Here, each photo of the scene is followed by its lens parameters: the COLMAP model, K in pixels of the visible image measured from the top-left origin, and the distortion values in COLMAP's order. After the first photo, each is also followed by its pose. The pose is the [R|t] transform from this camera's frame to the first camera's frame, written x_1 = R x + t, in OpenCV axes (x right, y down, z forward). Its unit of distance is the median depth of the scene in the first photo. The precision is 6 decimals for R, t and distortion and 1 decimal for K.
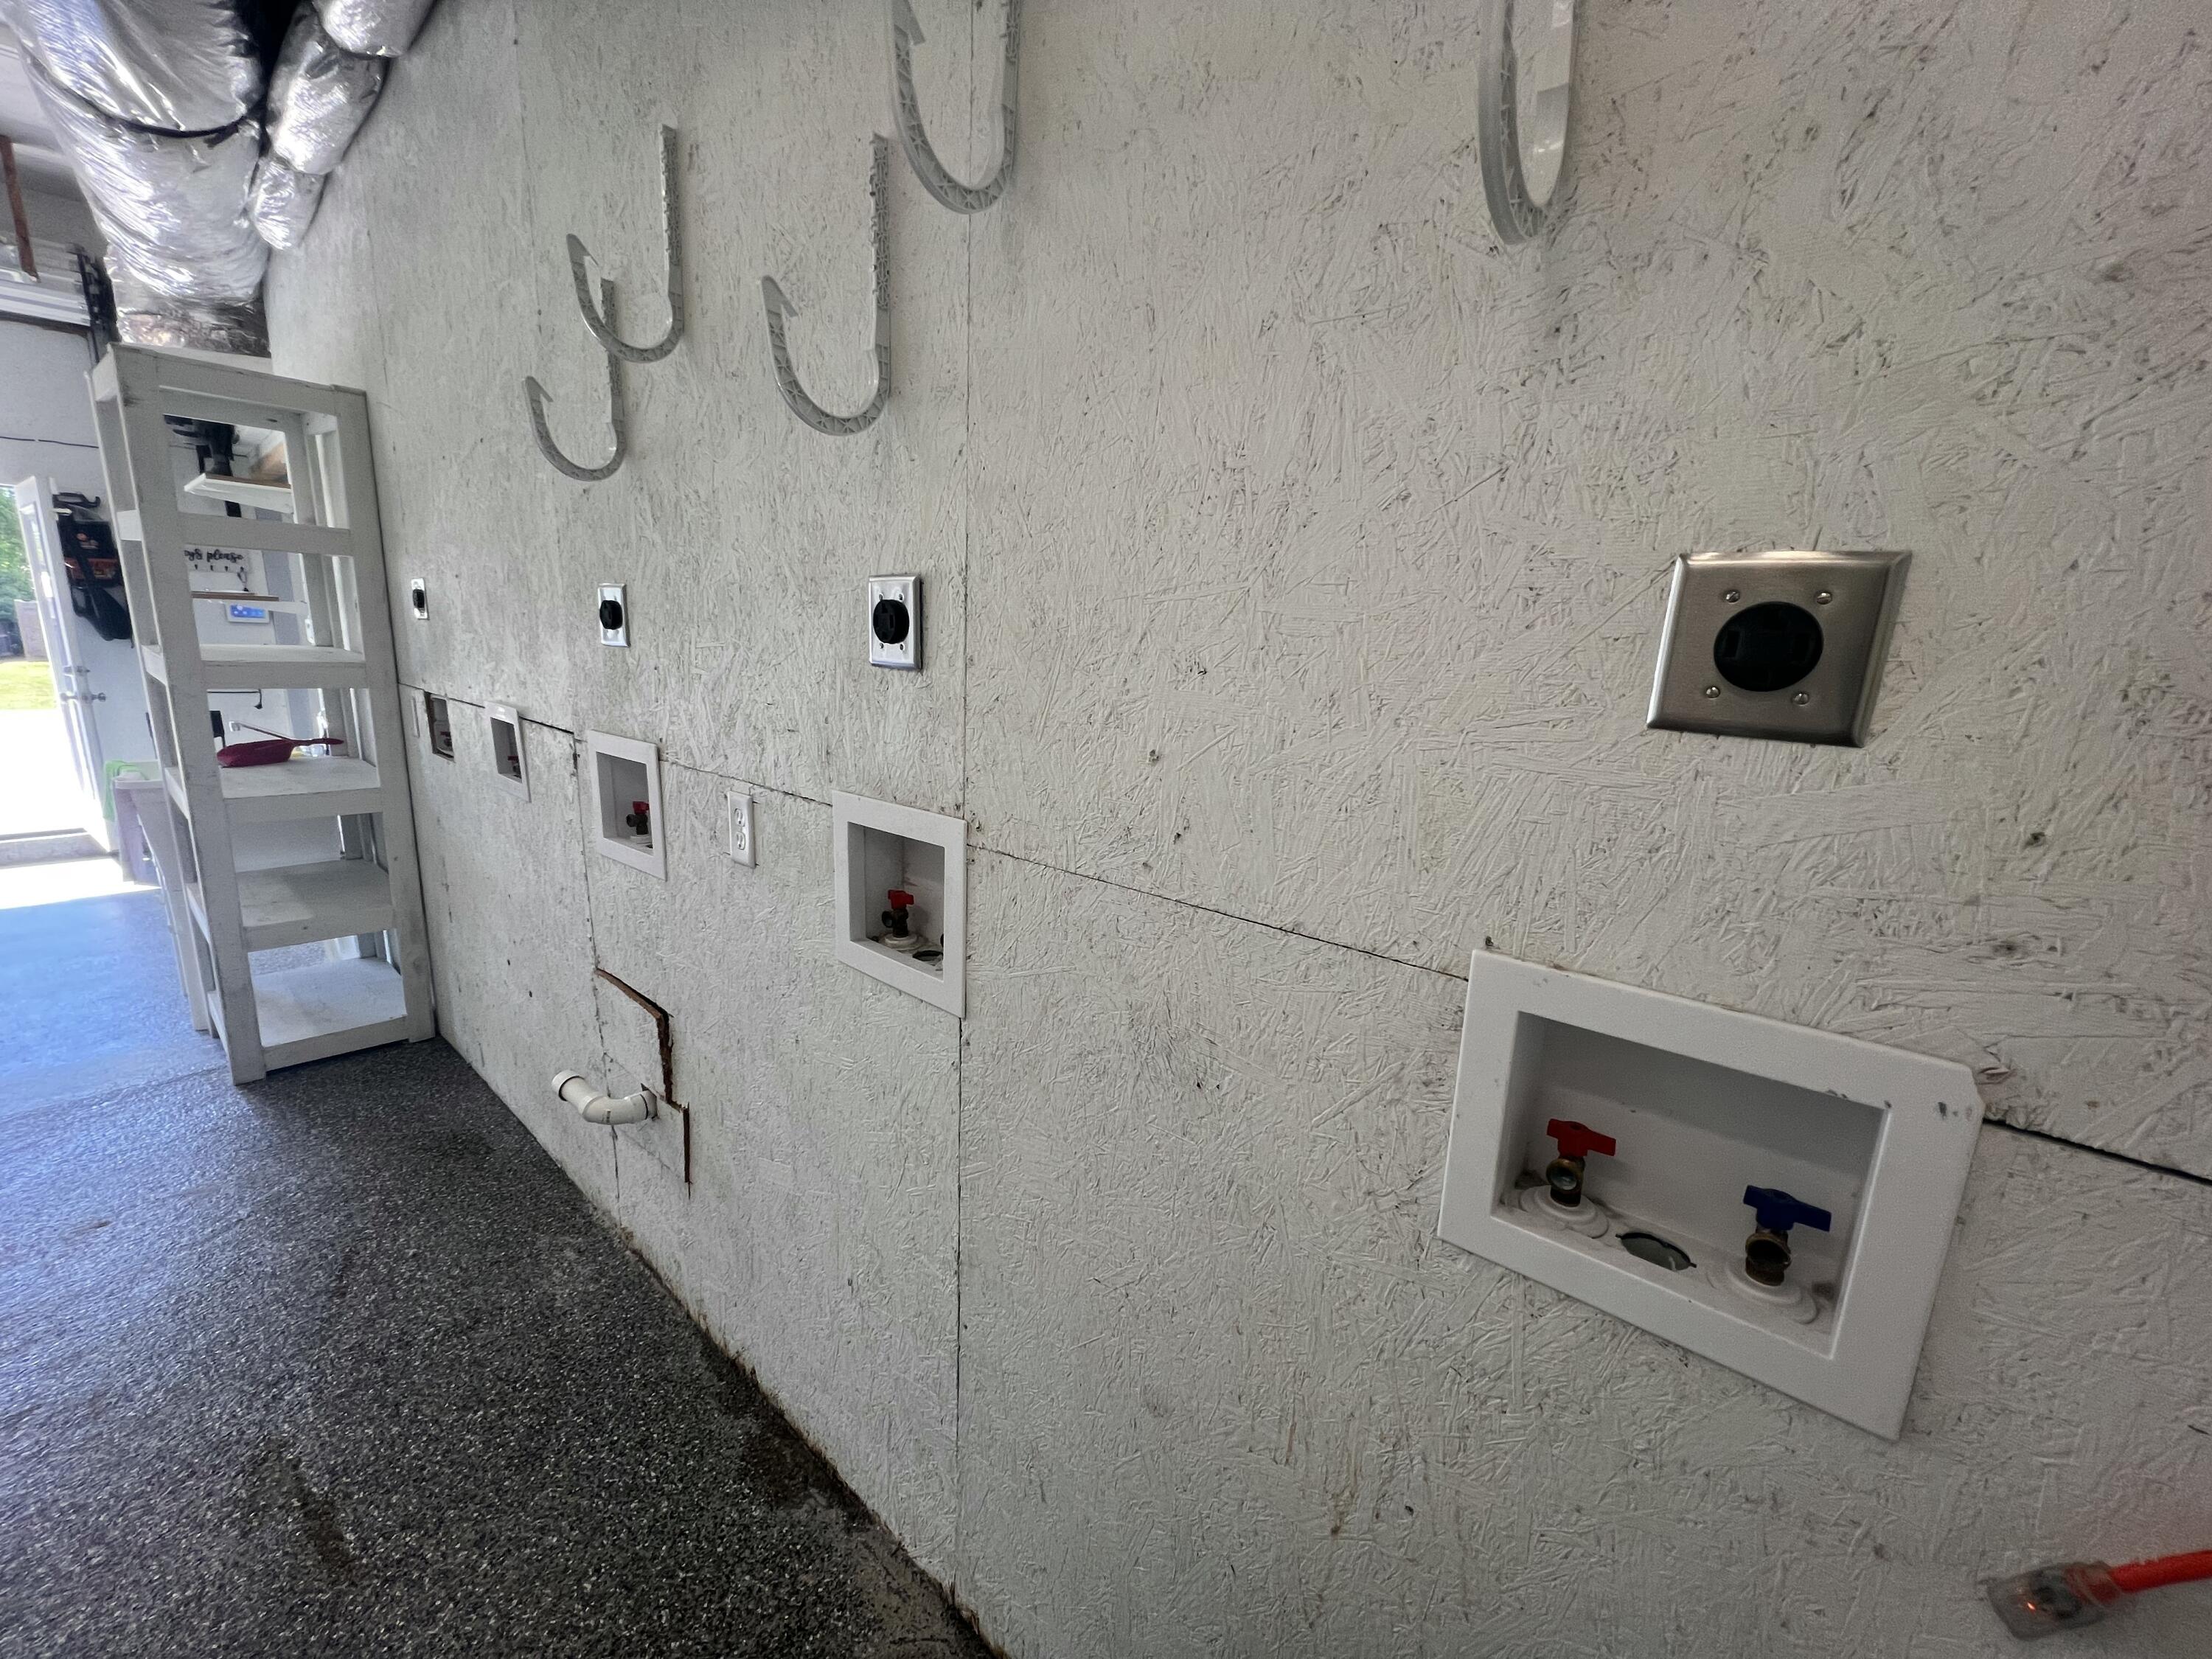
lens RADIAL K [[884.6, 0, 1106.0], [0, 884.6, 829.5], [0, 0, 1]] dist [-0.001552, -0.000317]
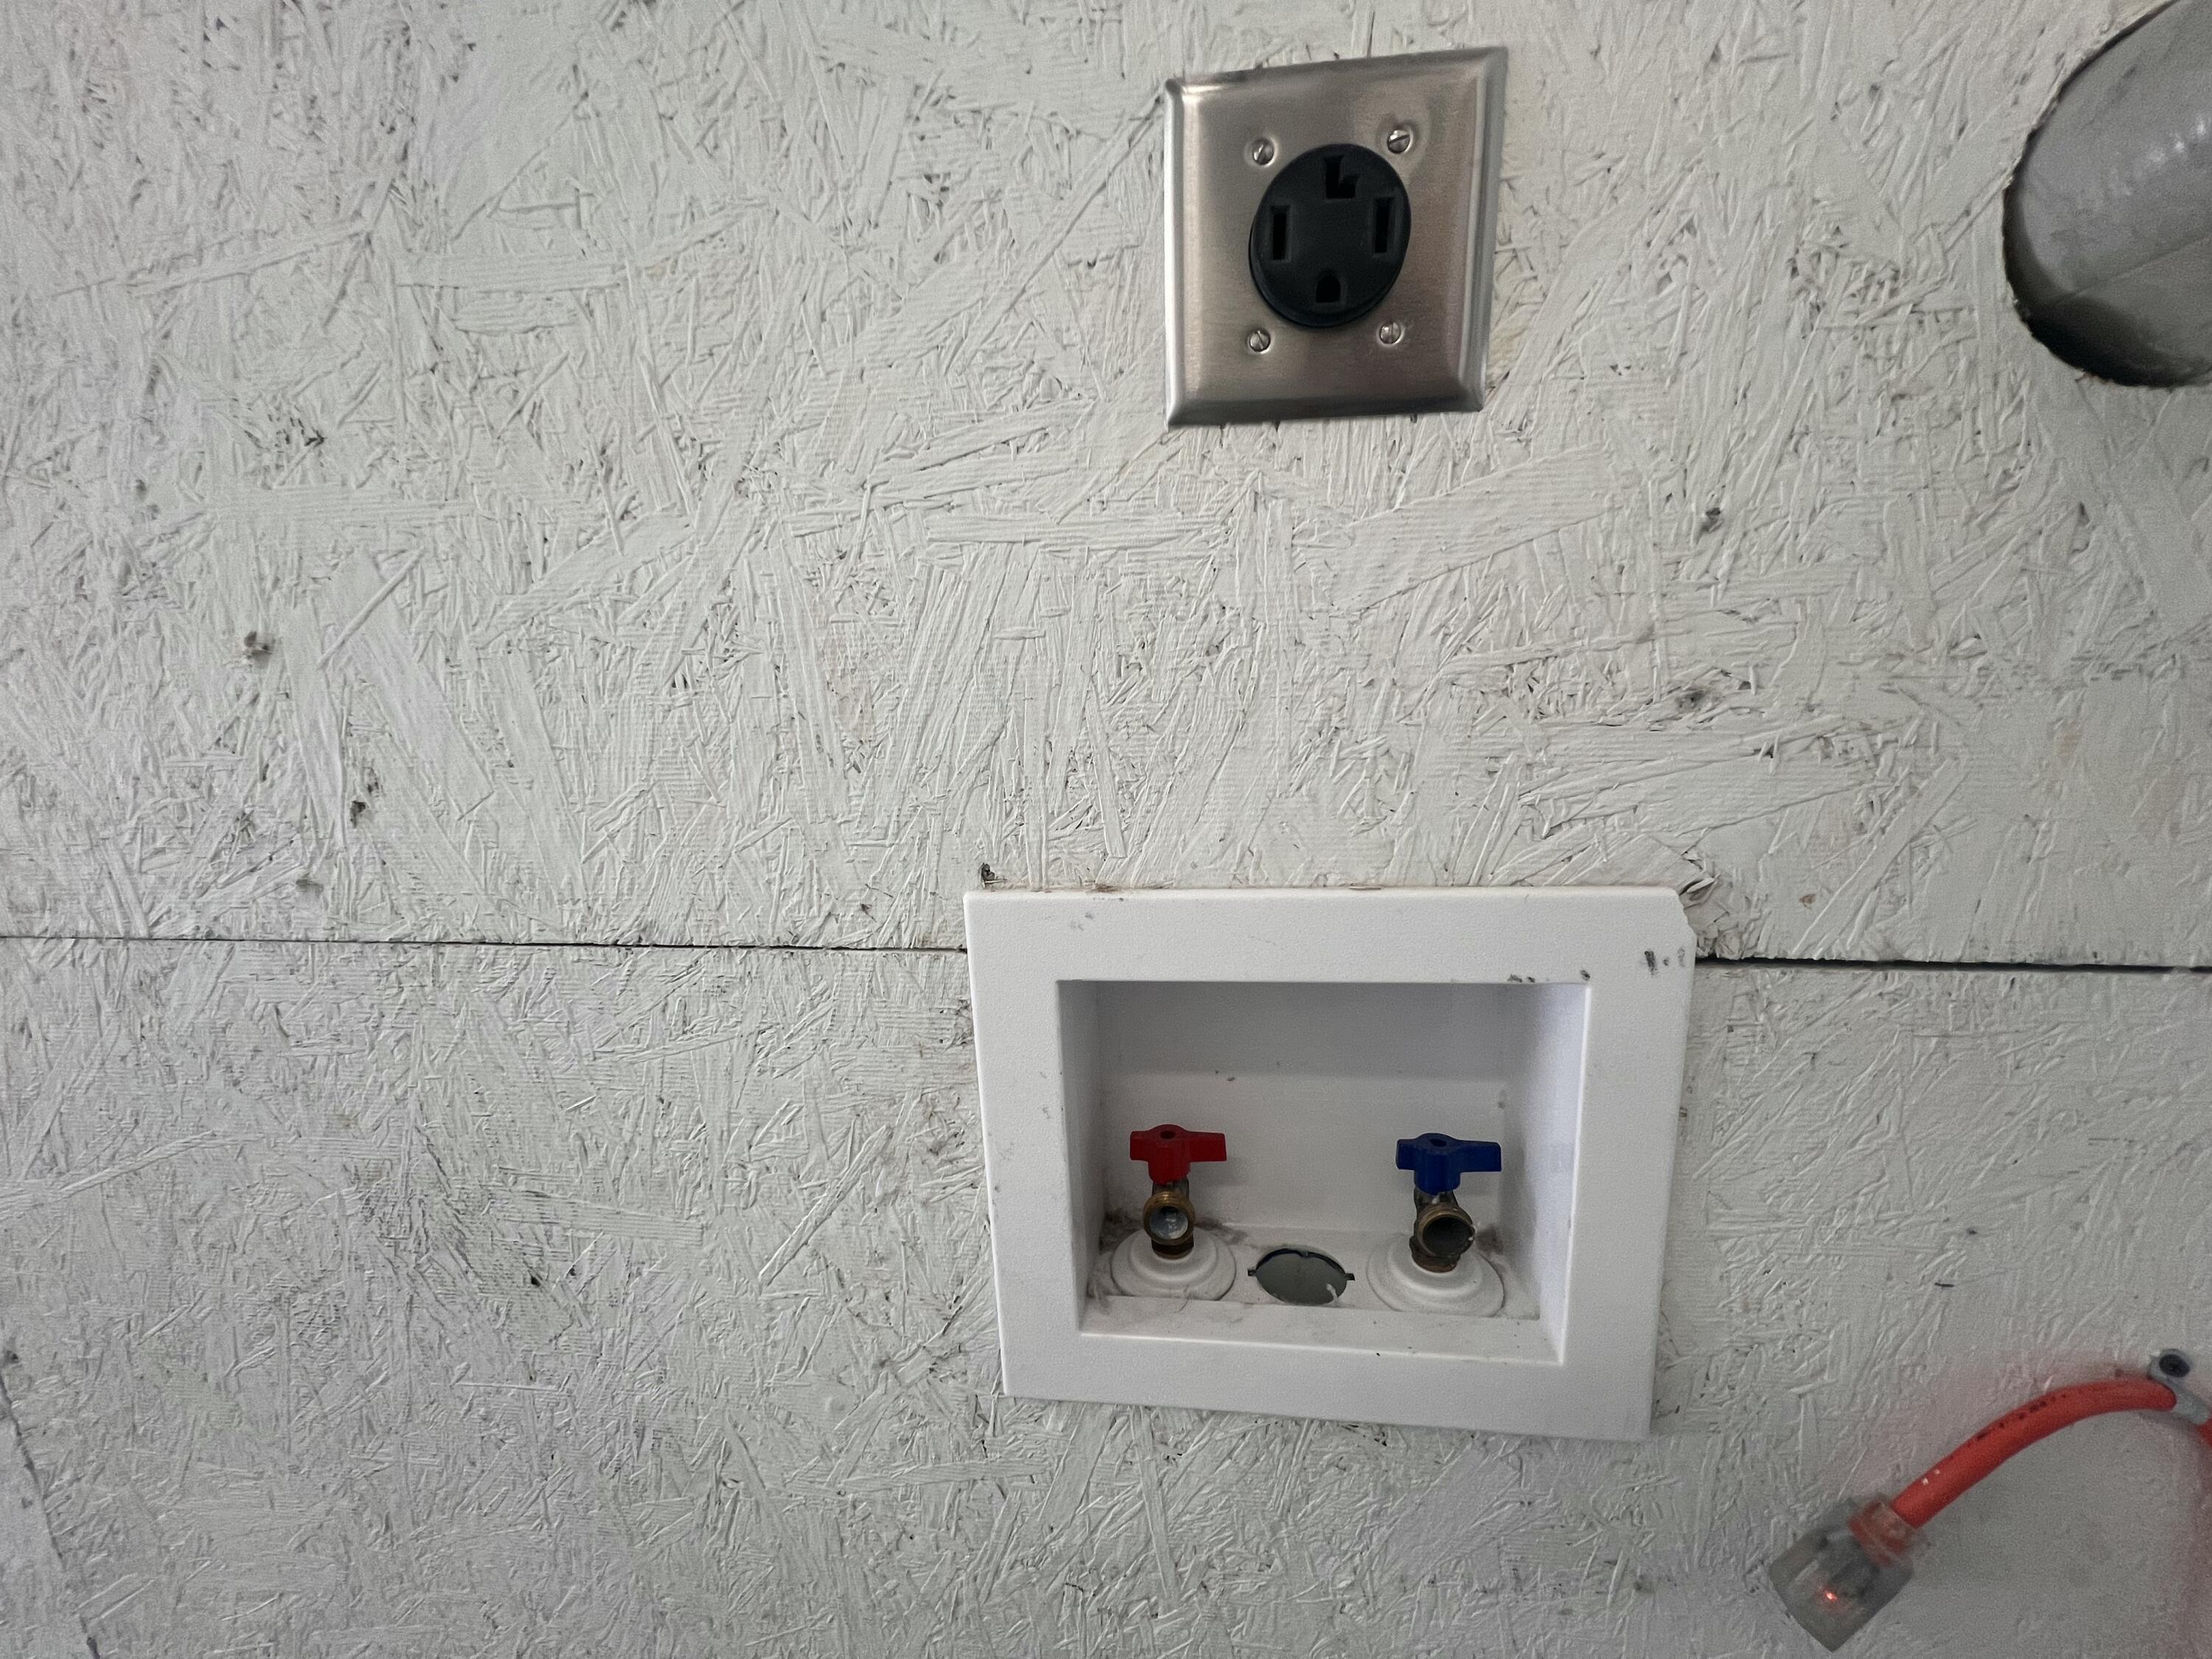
lens RADIAL K [[895.8, 0, 1106.0], [0, 895.8, 829.5], [0, 0, 1]] dist [-0.000852, 0.000173]
pose [[0.839015, -0.181948, 0.512786, 0.224622], [0.182735, 0.981919, 0.049418, 0.090685], [-0.512506, 0.052242, 0.857093, 0.505985]]
